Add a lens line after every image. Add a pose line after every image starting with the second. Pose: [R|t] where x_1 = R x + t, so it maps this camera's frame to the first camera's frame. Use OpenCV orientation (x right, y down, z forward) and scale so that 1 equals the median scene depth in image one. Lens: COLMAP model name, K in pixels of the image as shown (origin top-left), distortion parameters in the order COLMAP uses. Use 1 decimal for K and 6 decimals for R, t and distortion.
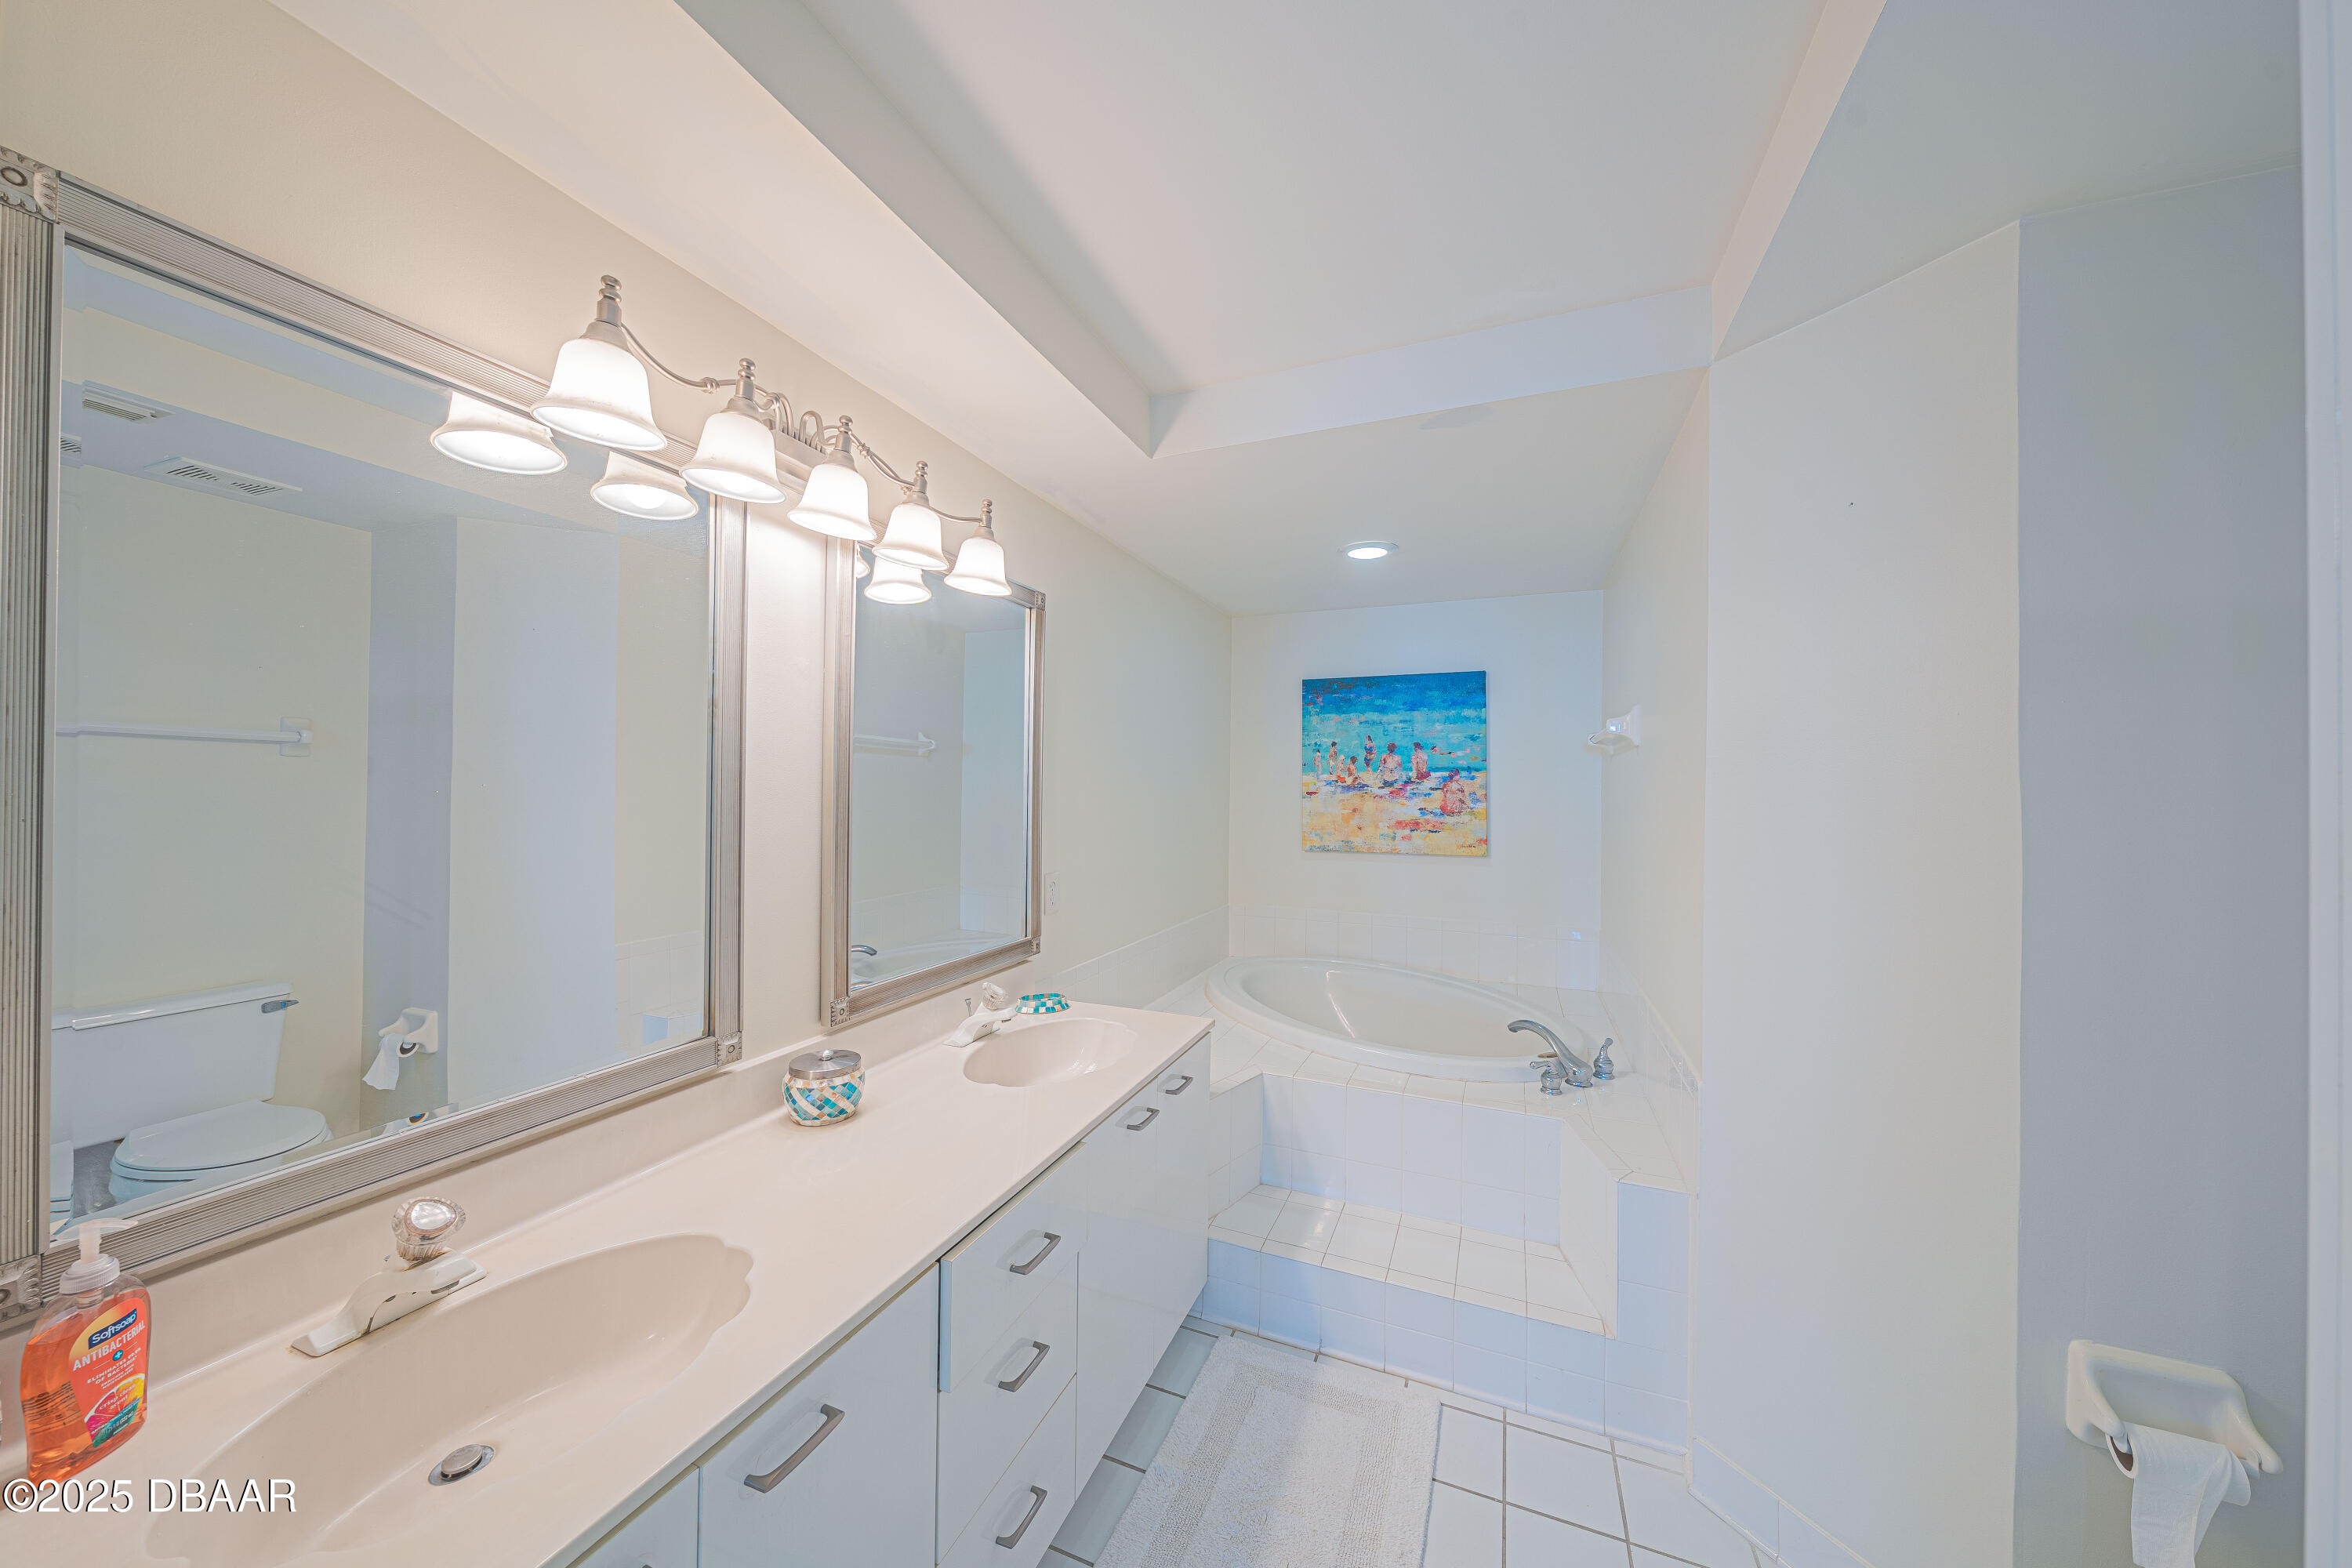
lens RADIAL K [[803.4, 0, 1175.9], [0, 803.4, 780.3], [0, 0, 1]] dist [0.005288, -0.000111]
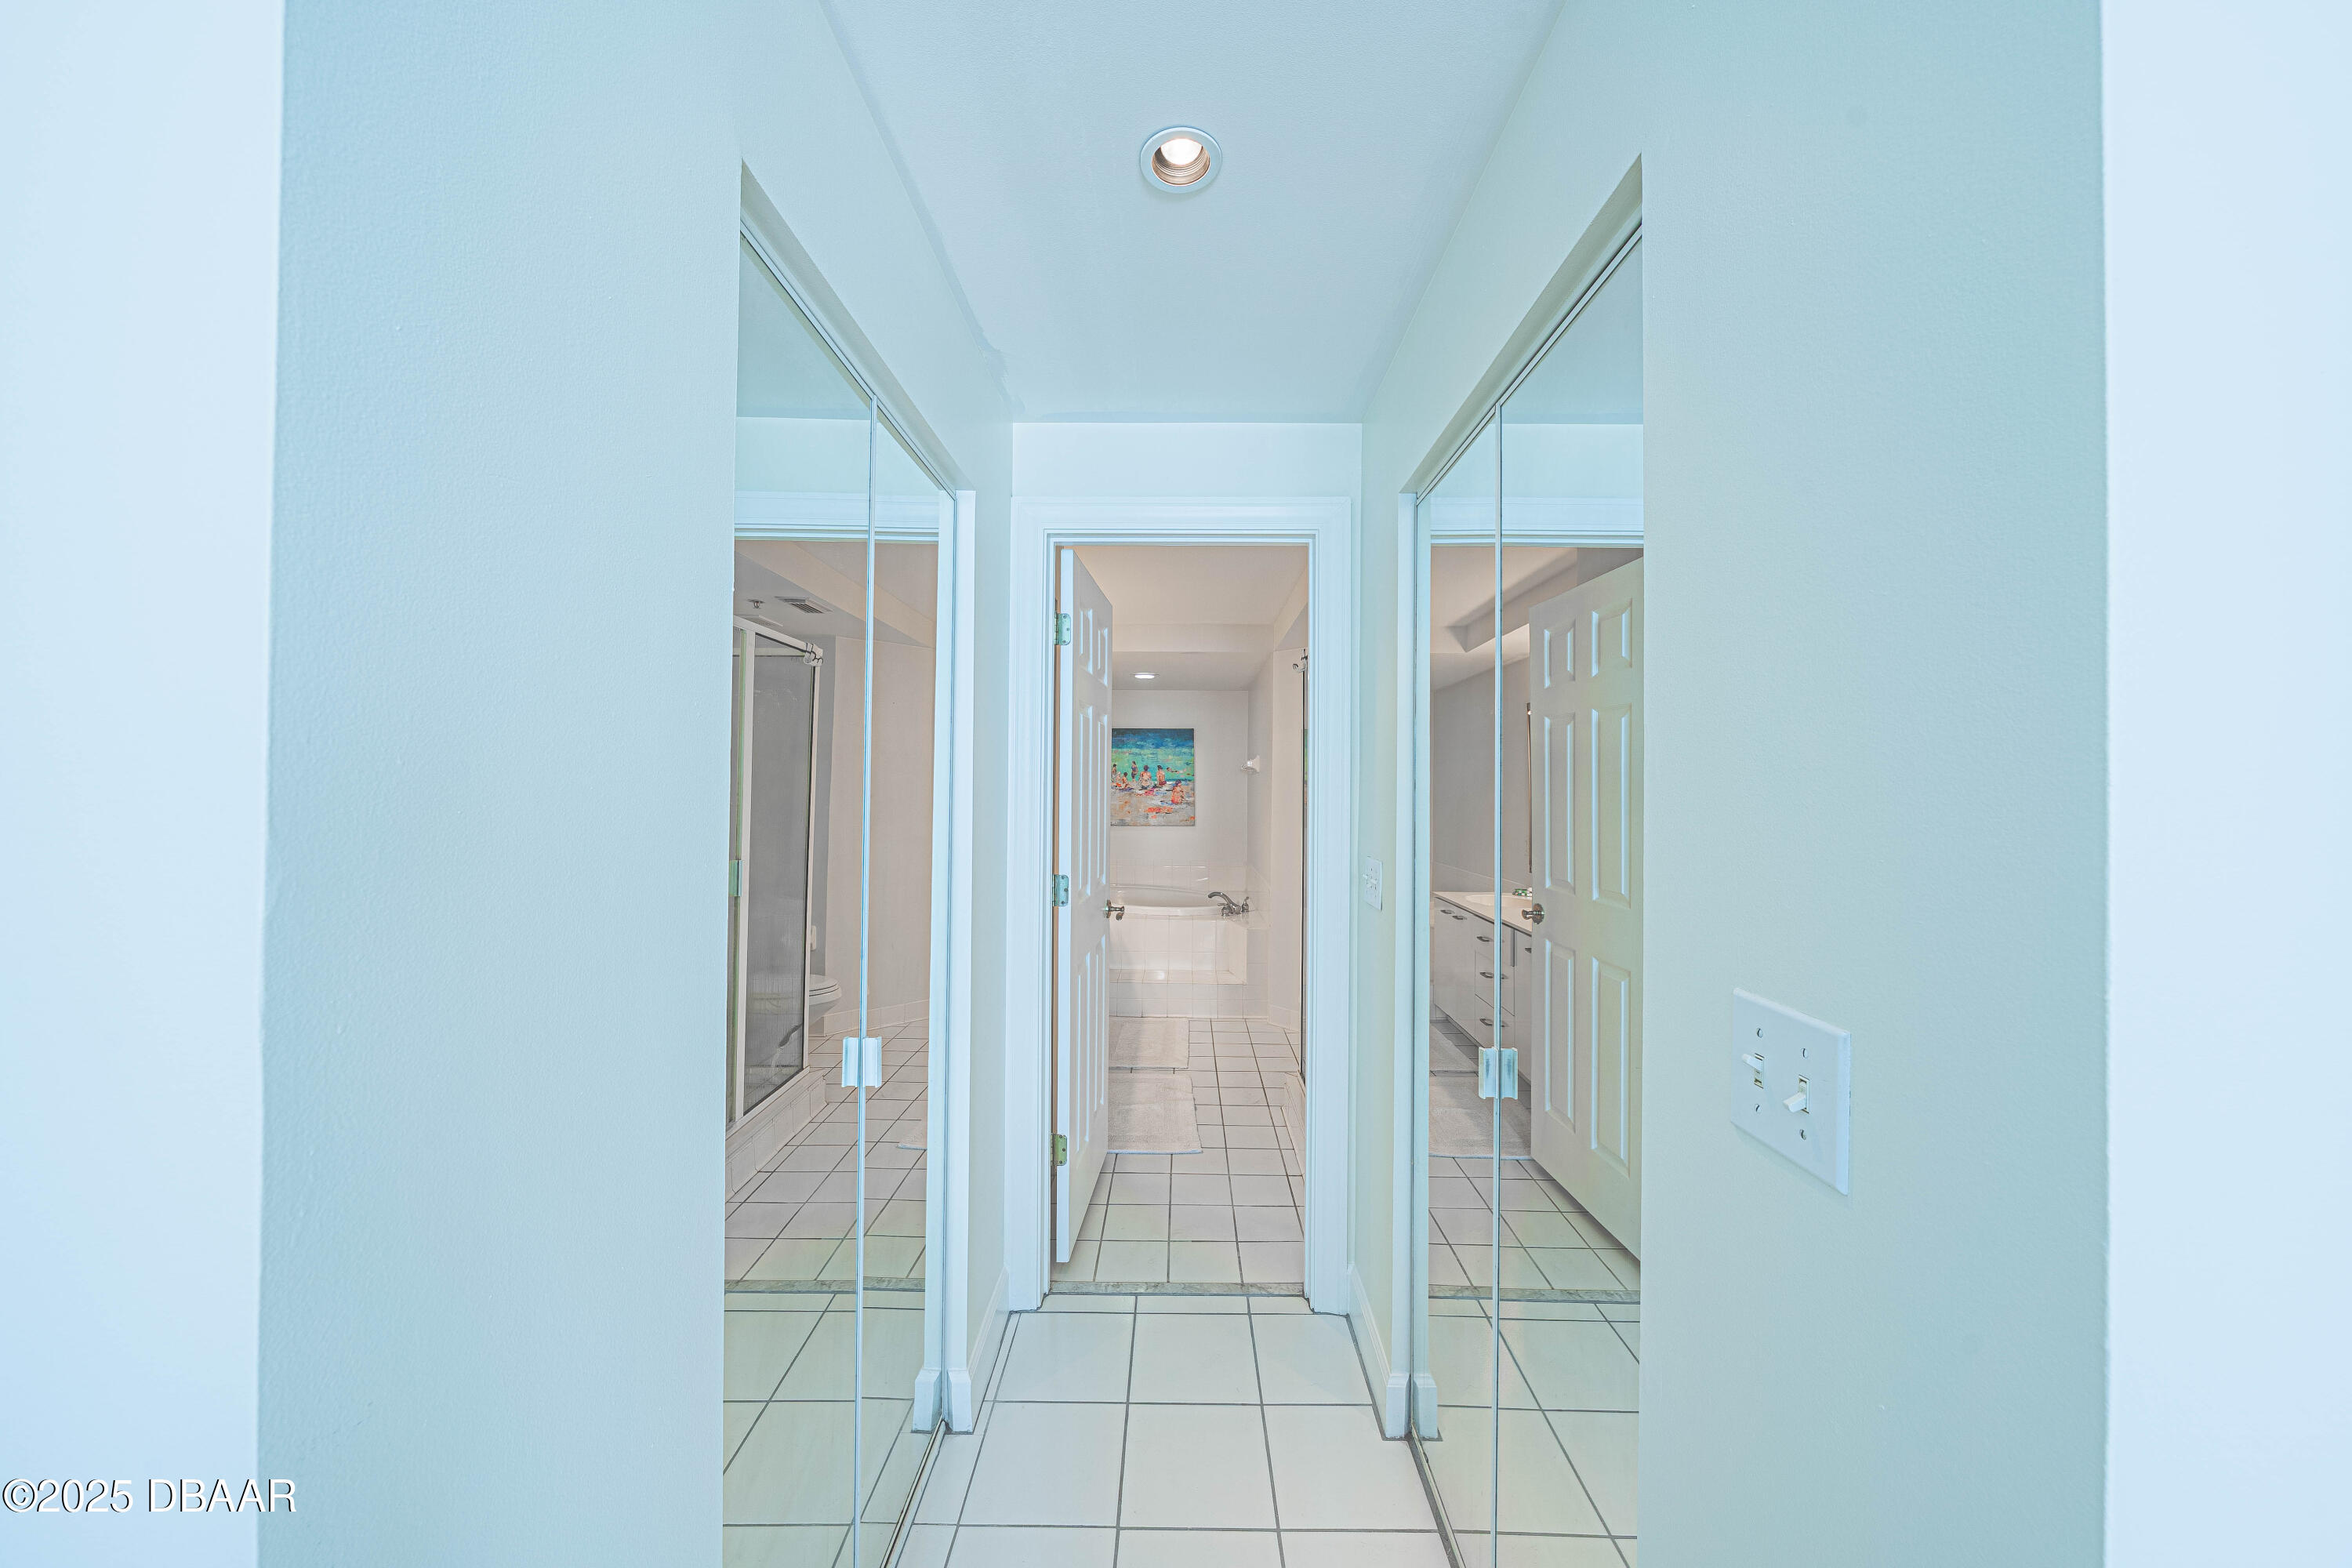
lens RADIAL K [[803.4, 0, 1175.9], [0, 803.4, 780.3], [0, 0, 1]] dist [0.005288, -0.000111]
pose [[0.927390, 0.001758, 0.374091, -0.363259], [-0.002718, 0.999994, 0.002039, -0.016824], [-0.374085, -0.002908, 0.927390, -0.744981]]
